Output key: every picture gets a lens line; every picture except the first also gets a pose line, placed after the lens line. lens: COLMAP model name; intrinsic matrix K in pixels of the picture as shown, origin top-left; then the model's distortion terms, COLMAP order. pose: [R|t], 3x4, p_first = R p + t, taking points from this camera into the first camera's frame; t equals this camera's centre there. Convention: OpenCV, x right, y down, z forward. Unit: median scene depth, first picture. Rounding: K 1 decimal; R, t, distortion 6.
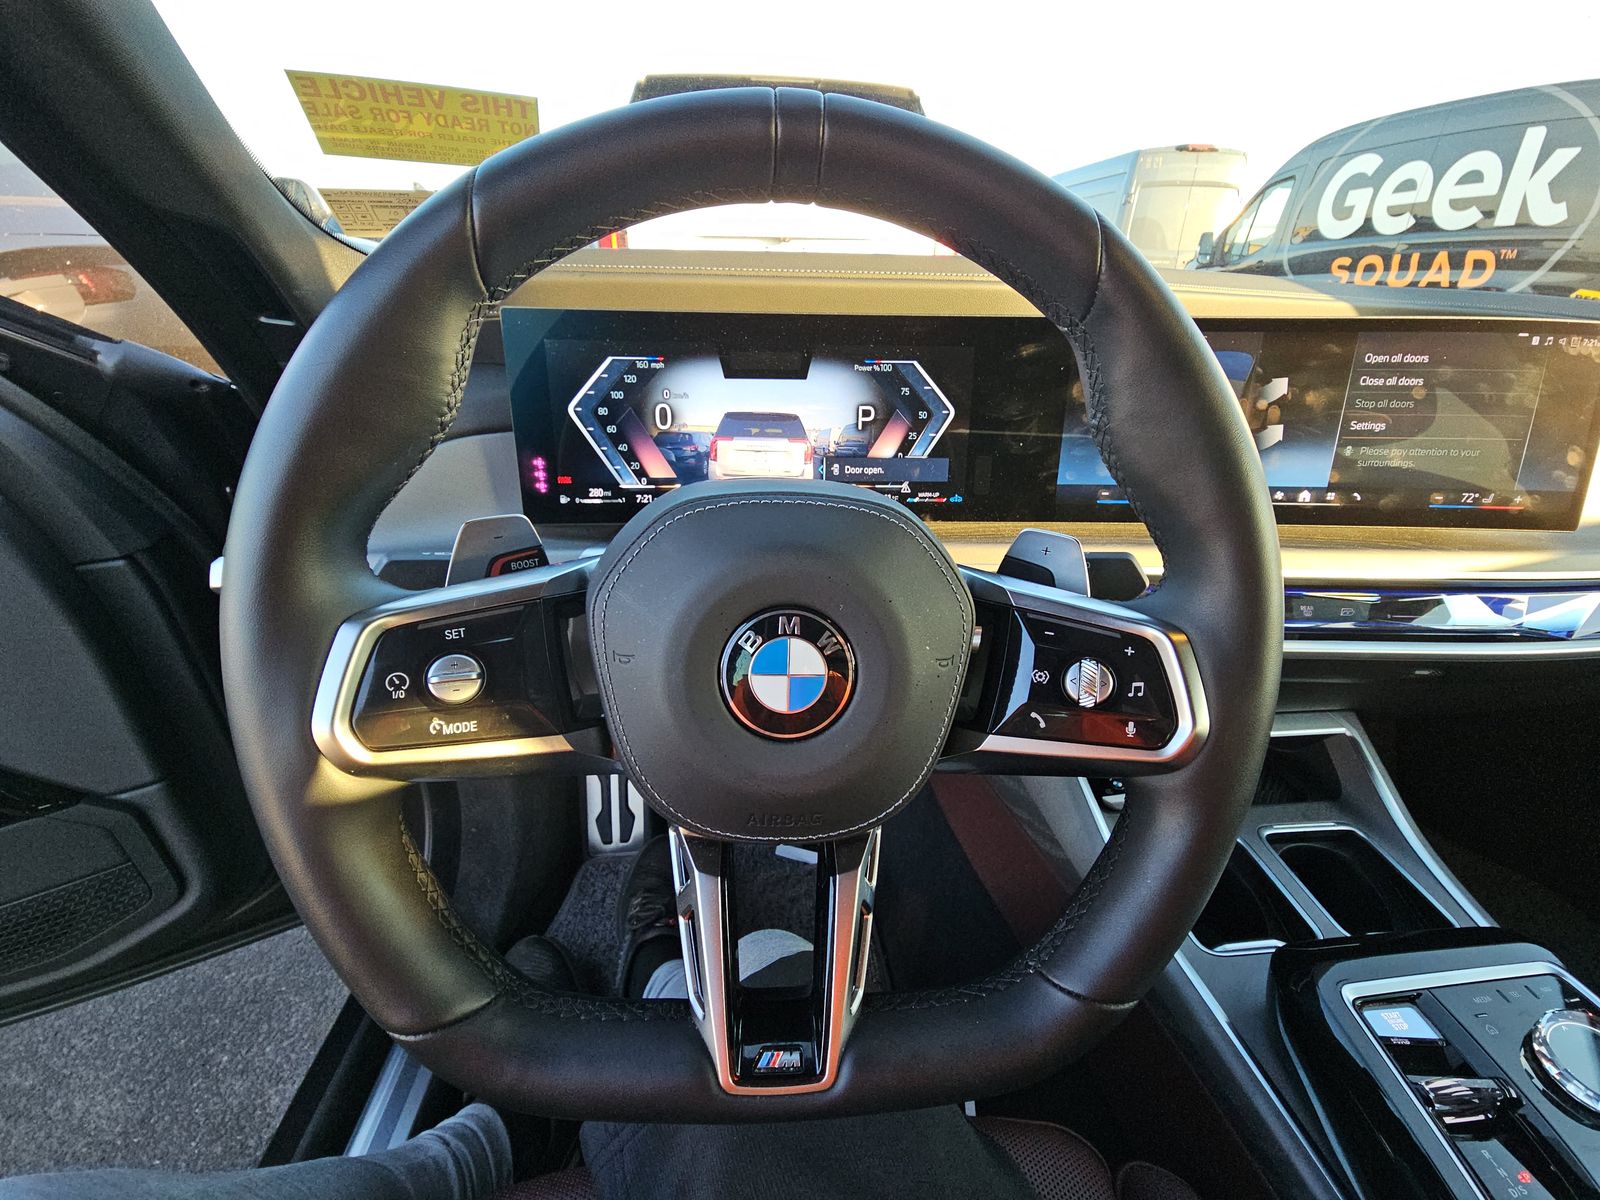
lens RADIAL K [[641.3, 0, 752.7], [0, 641.3, 613.3], [0, 0, 1]] dist [0.000622, -0.007805]
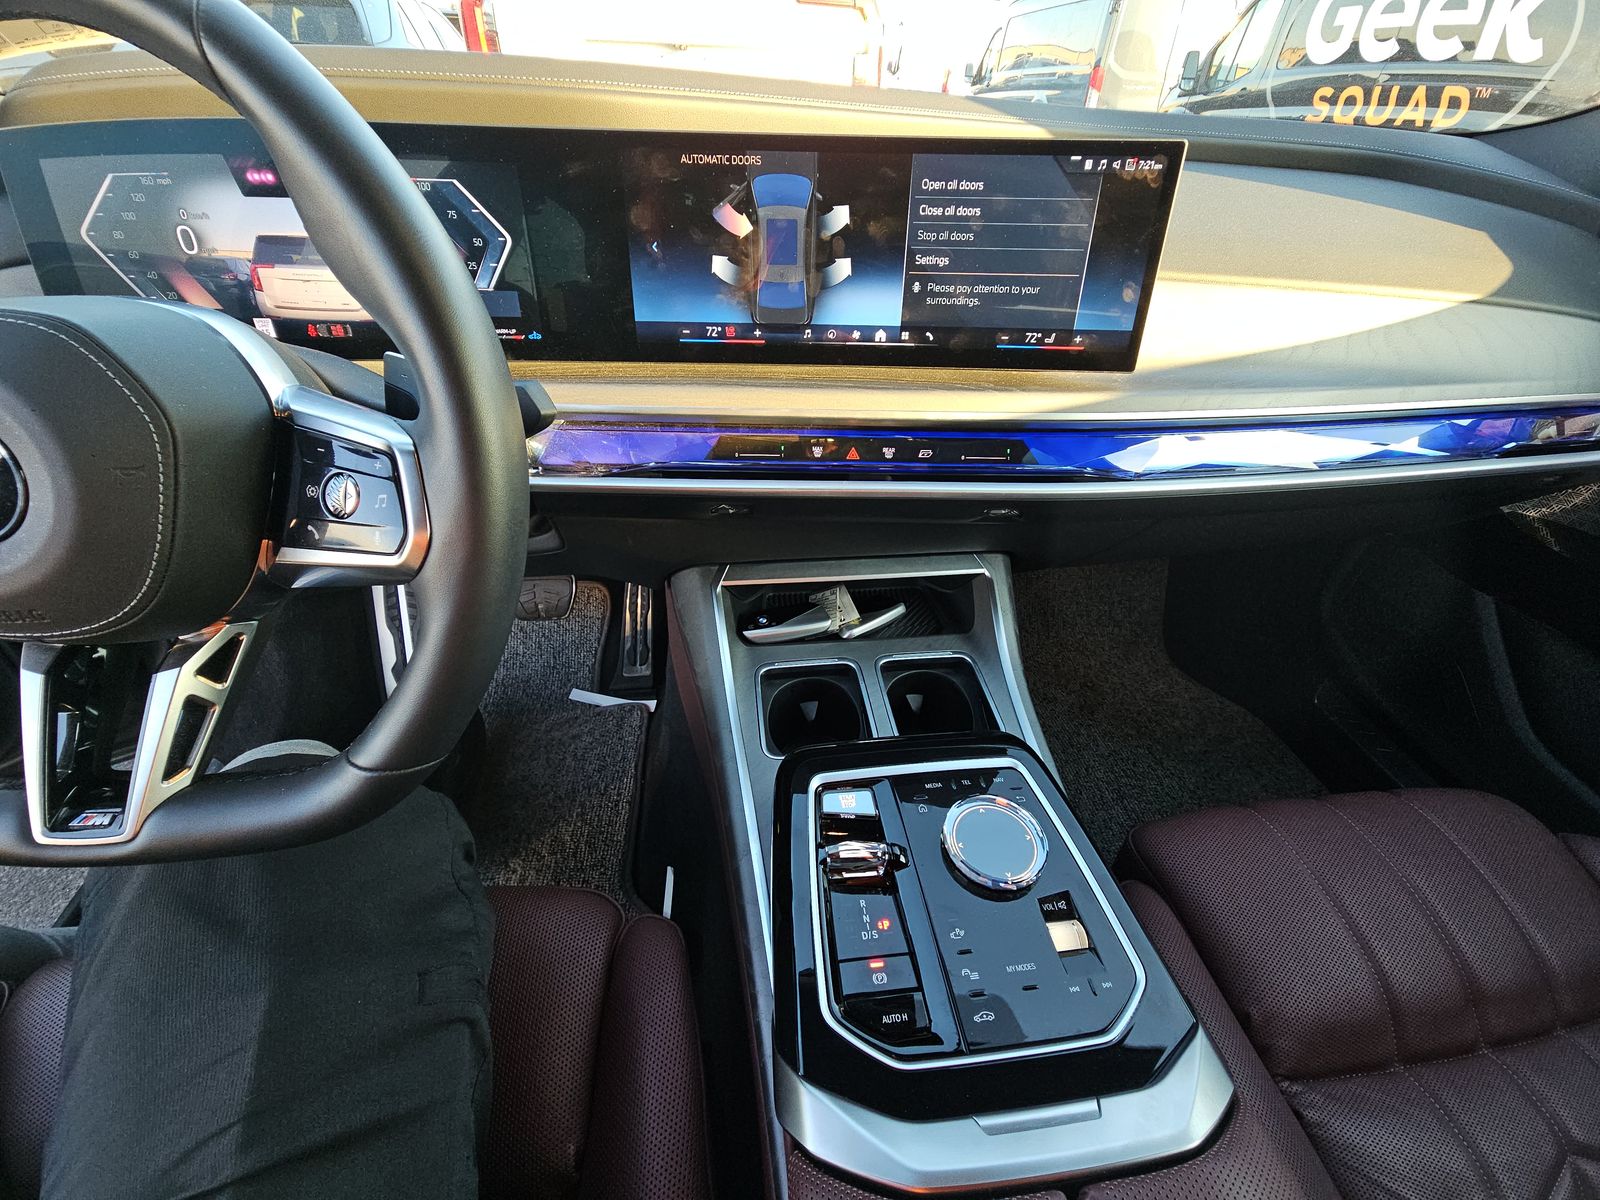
lens RADIAL K [[641.3, 0, 726.0], [0, 641.3, 608.3], [0, 0, 1]] dist [0.000622, -0.007805]
pose [[0.998663, -0.010790, 0.050560, 0.563925], [0.000580, 0.980255, 0.197736, 0.039940], [-0.051695, -0.197442, 0.978951, -0.071250]]
